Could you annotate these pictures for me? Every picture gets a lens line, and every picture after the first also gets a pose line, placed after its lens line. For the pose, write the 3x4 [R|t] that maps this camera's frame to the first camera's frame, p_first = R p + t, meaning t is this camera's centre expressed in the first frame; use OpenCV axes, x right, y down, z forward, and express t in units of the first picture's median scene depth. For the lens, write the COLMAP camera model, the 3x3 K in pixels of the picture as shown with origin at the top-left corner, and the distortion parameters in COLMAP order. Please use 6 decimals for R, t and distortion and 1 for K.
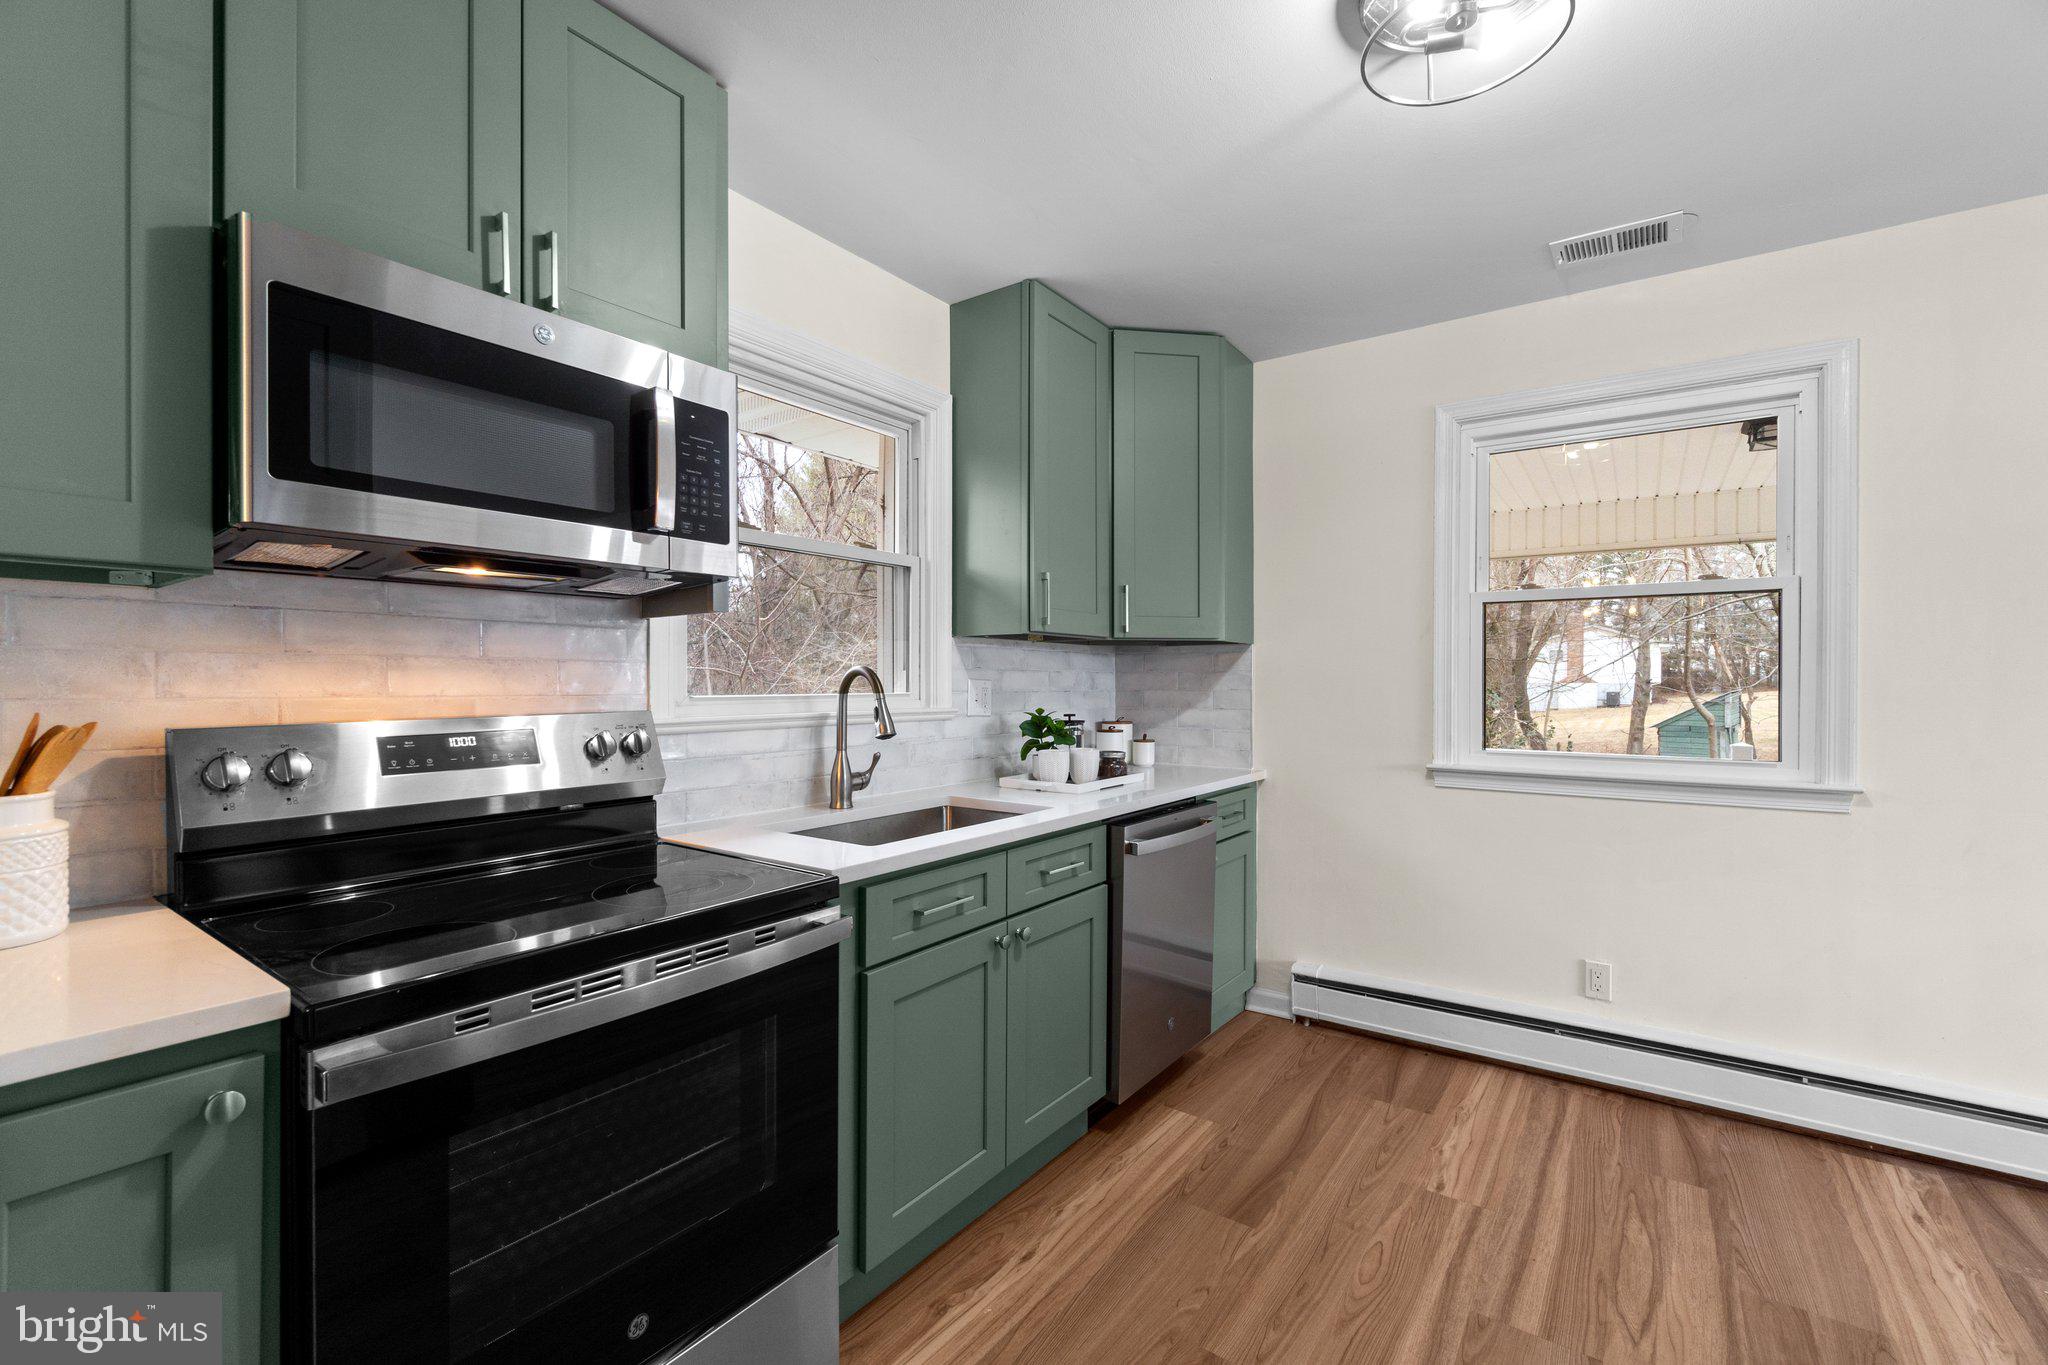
lens RADIAL K [[884.0, 0, 1009.7], [0, 884.0, 685.5], [0, 0, 1]] dist [-0.008099, 0.000504]
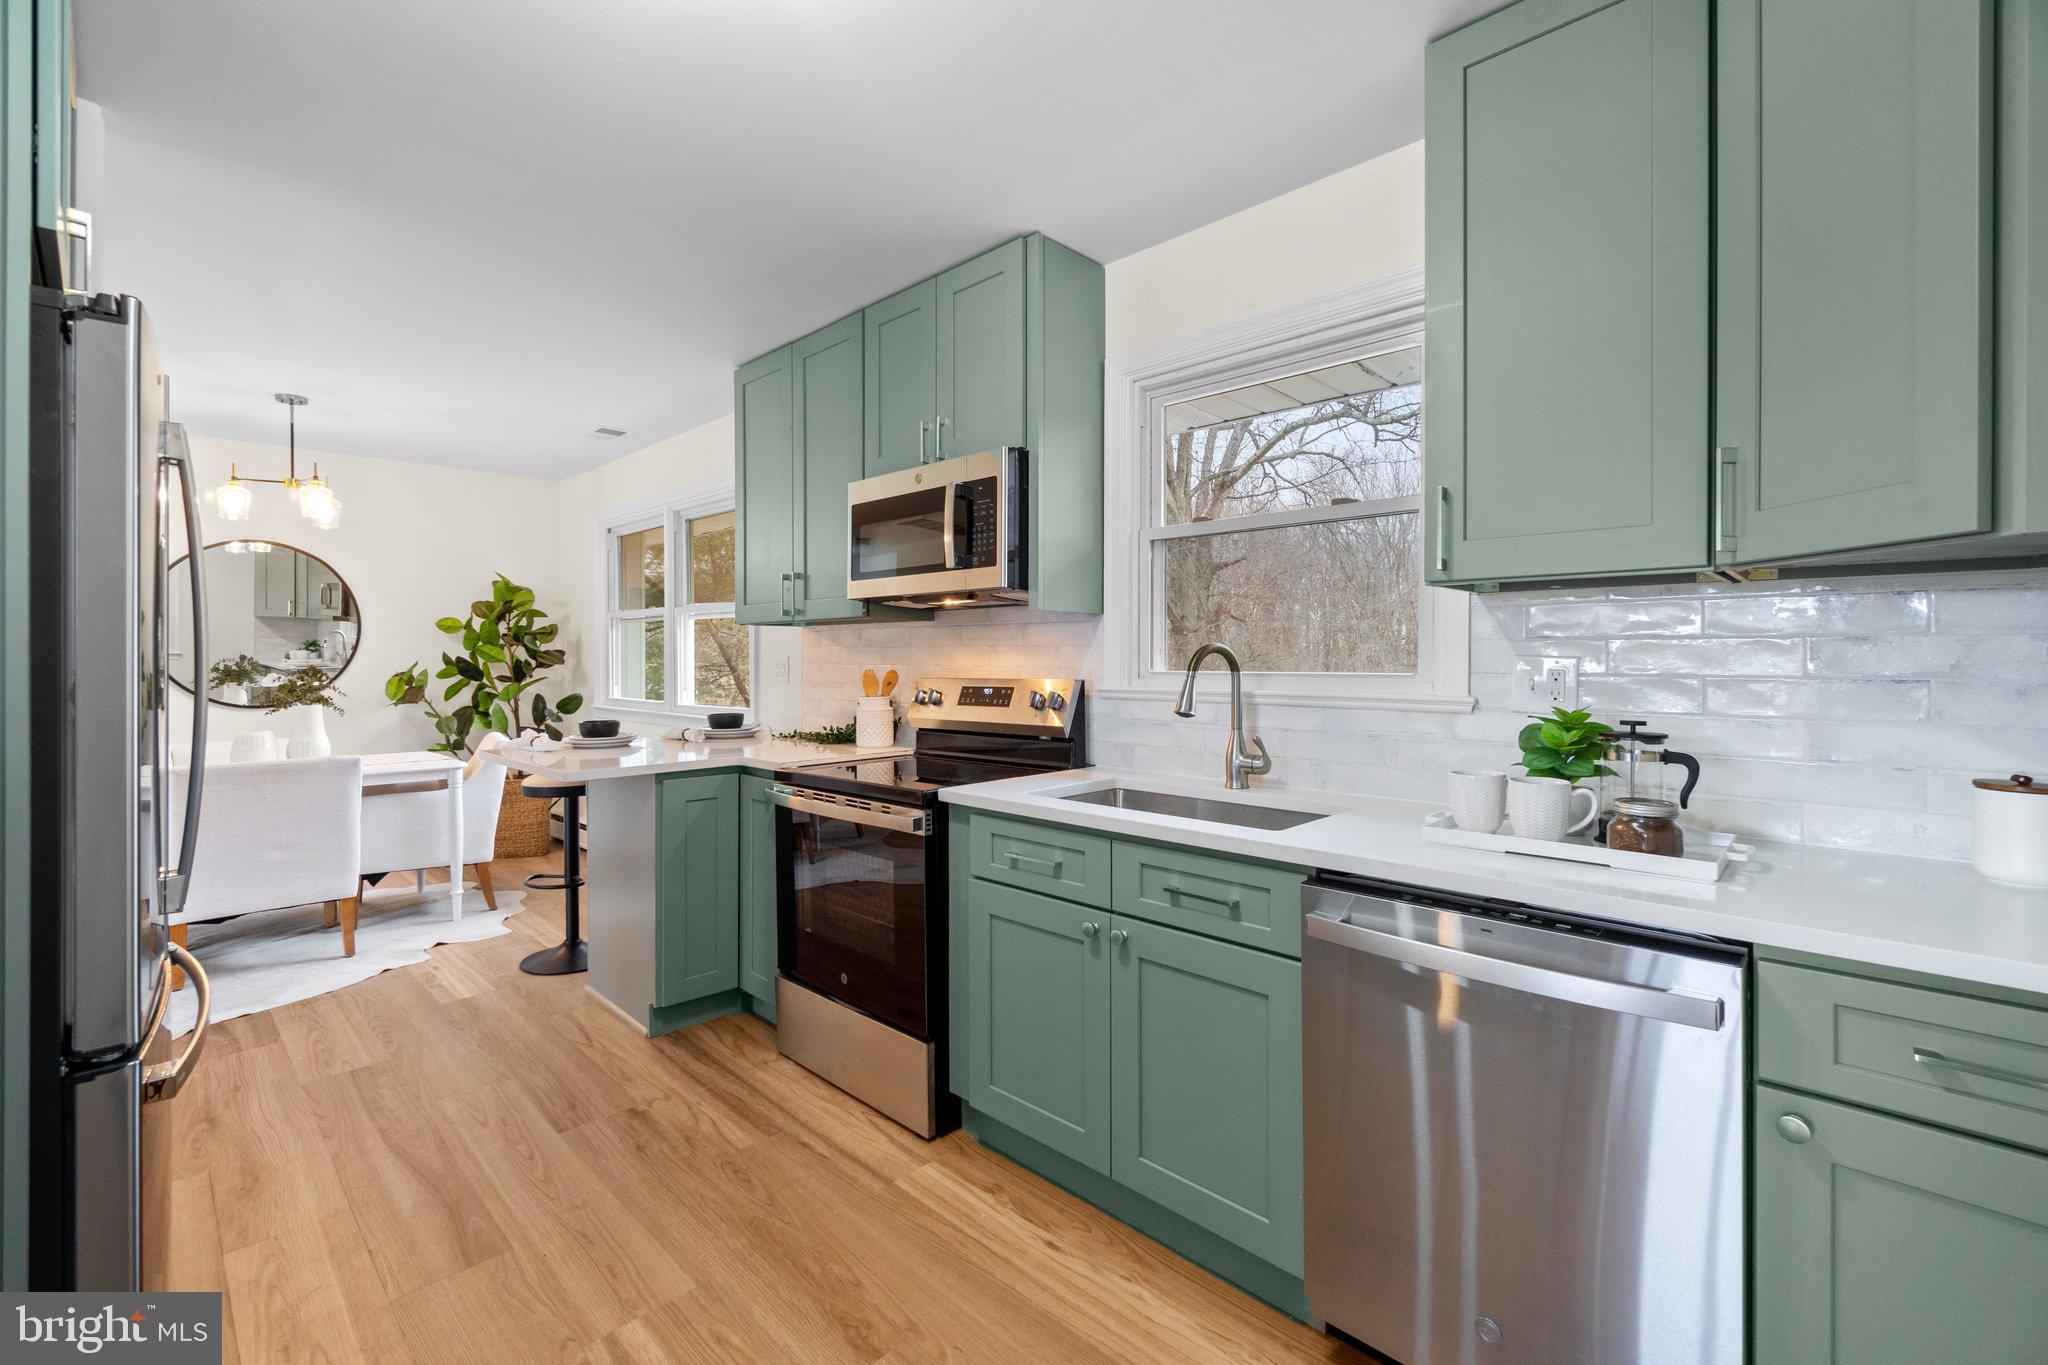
lens RADIAL K [[884.0, 0, 1016.7], [0, 884.0, 664.4], [0, 0, 1]] dist [-0.008099, 0.000504]
pose [[-0.149283, 0.008876, -0.988755, 0.961880], [-0.002736, 0.999952, 0.009390, -0.007330], [0.988791, 0.004107, -0.149252, 1.073796]]
